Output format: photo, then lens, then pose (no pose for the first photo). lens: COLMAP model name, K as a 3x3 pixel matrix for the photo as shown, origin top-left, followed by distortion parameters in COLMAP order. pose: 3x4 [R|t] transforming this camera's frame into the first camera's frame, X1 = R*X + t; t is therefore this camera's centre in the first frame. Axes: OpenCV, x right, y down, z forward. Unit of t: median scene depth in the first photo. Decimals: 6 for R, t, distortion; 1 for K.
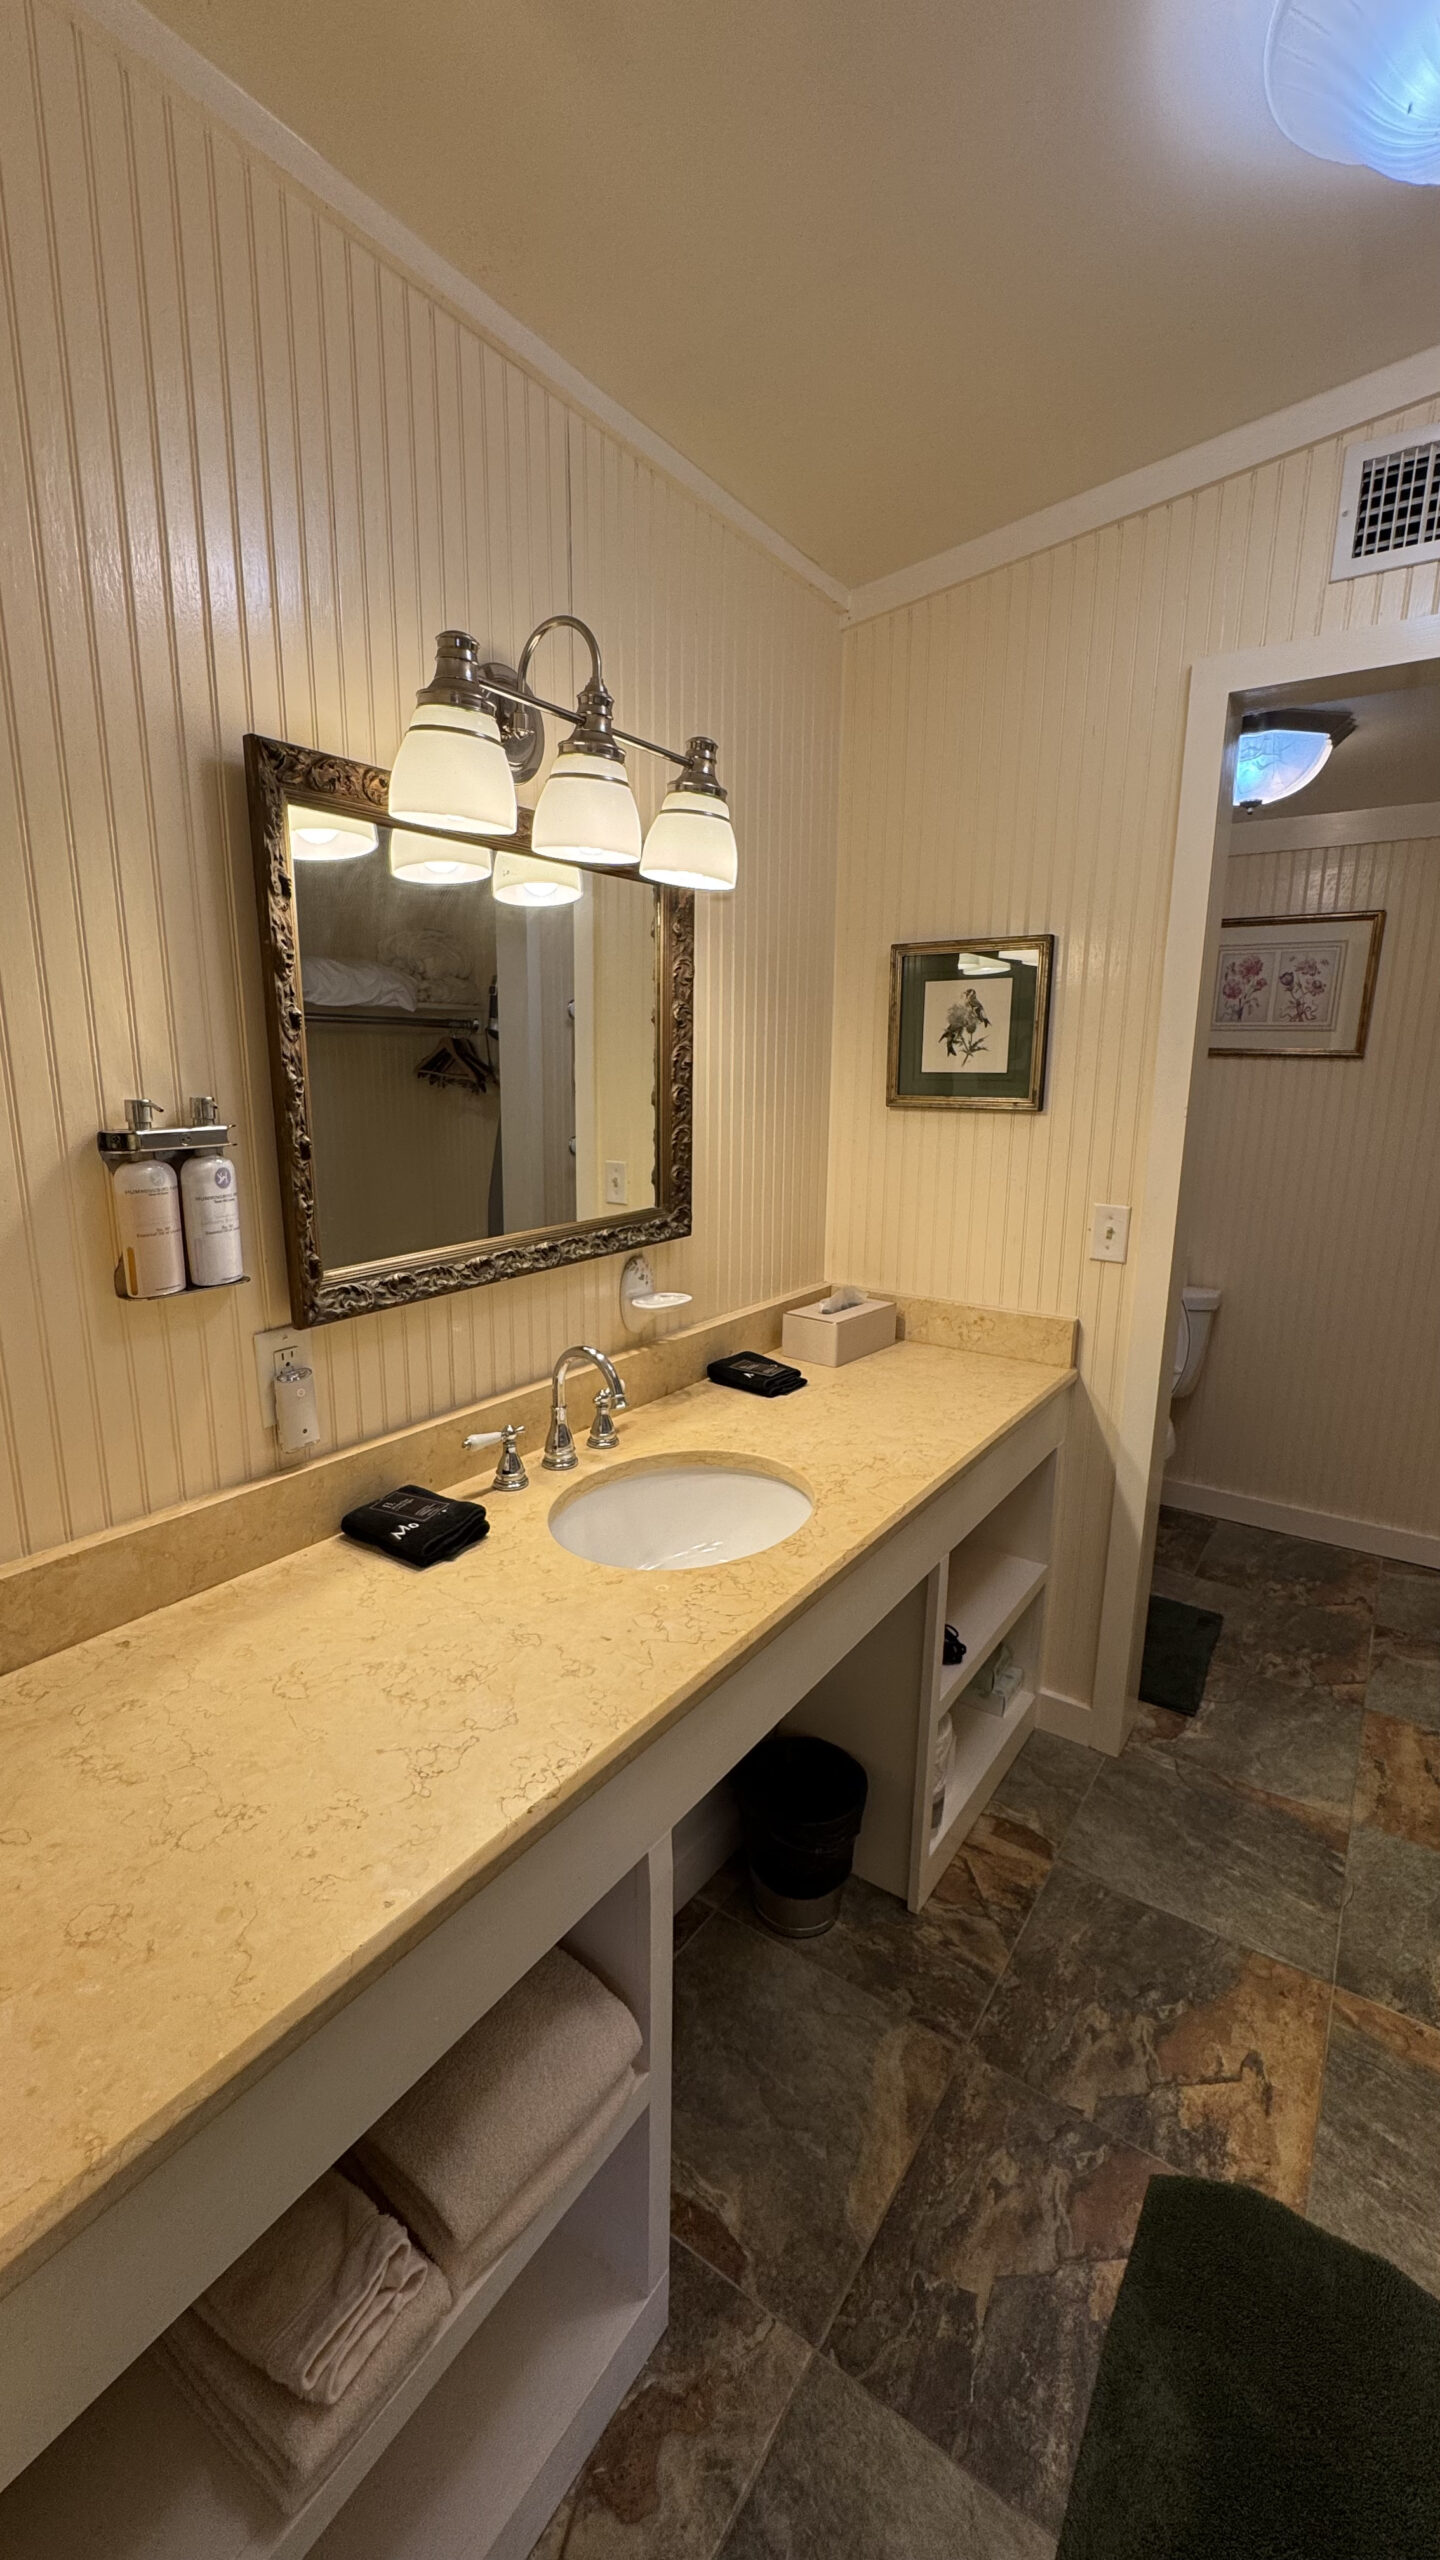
lens RADIAL K [[1027.7, 0, 719.6], [0, 1027.7, 1283.4], [0, 0, 1]] dist [-0.004099, 0.000600]
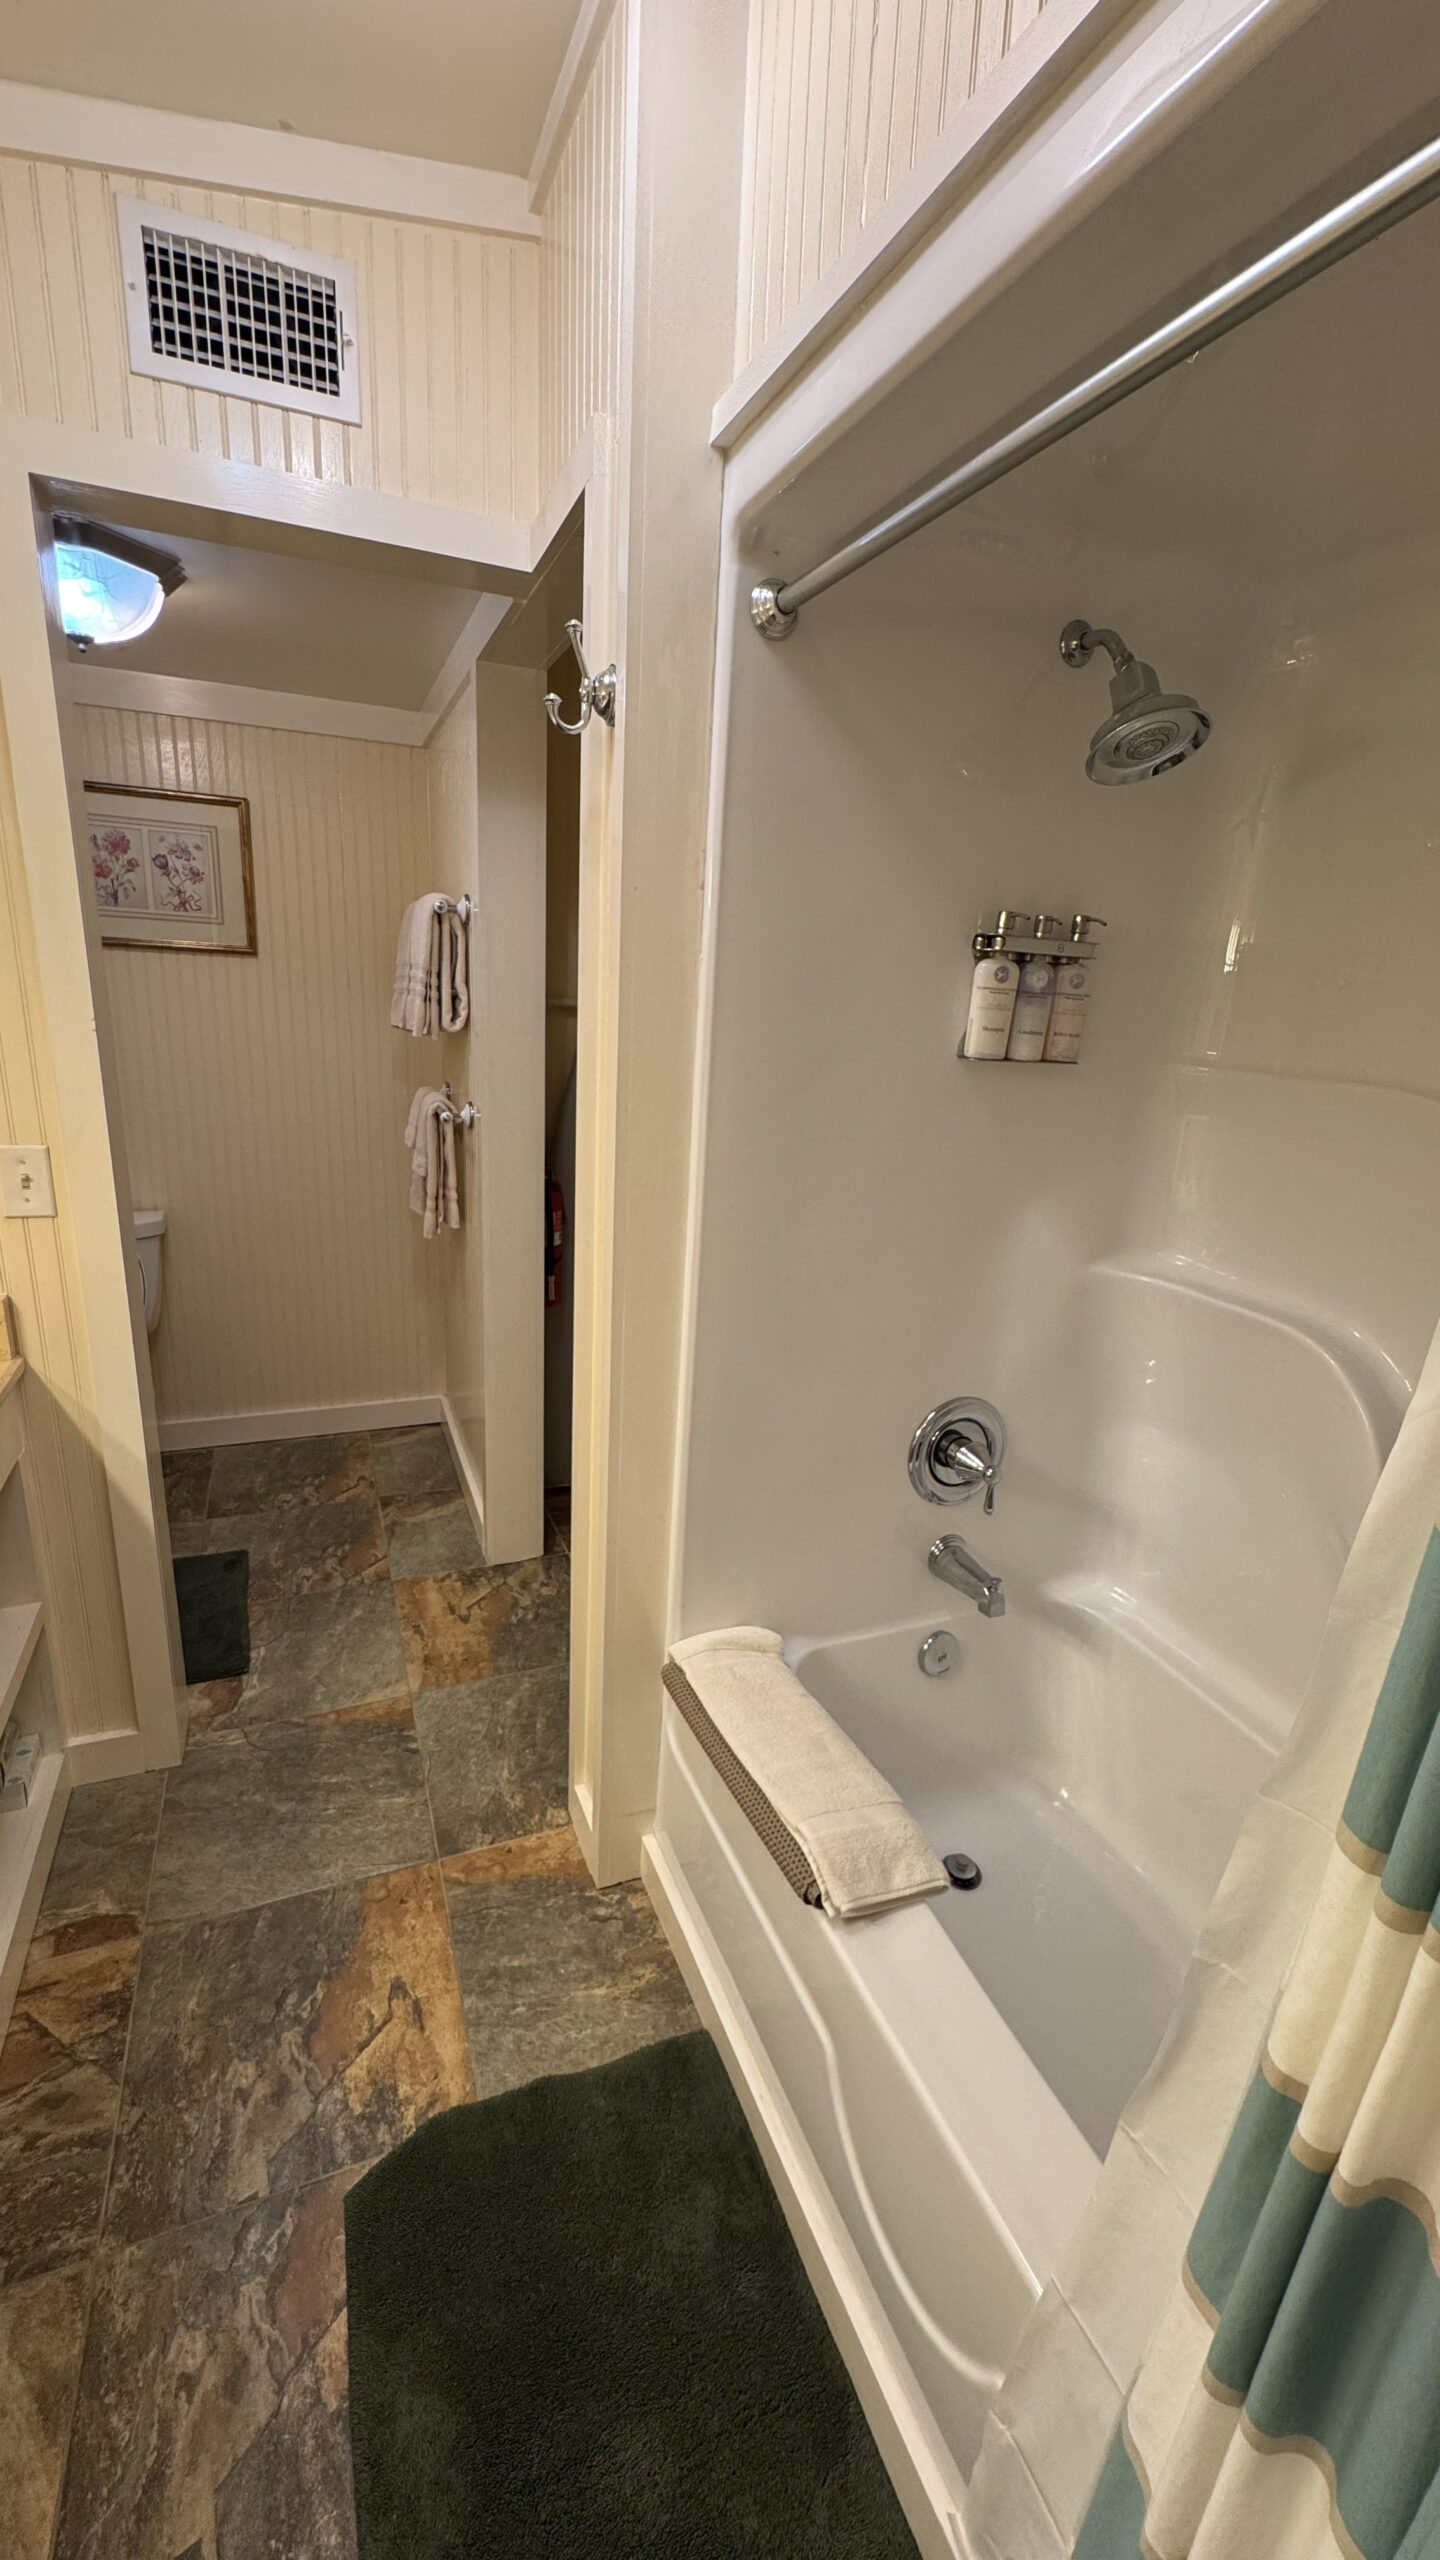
lens RADIAL K [[1023.7, 0, 715.9], [0, 1023.7, 1281.5], [0, 0, 1]] dist [-0.002760, 0.000422]
pose [[0.556717, -0.218841, 0.801358, 0.035788], [0.130747, 0.975735, 0.175630, -0.049648], [-0.820348, 0.006999, 0.571821, 0.141387]]
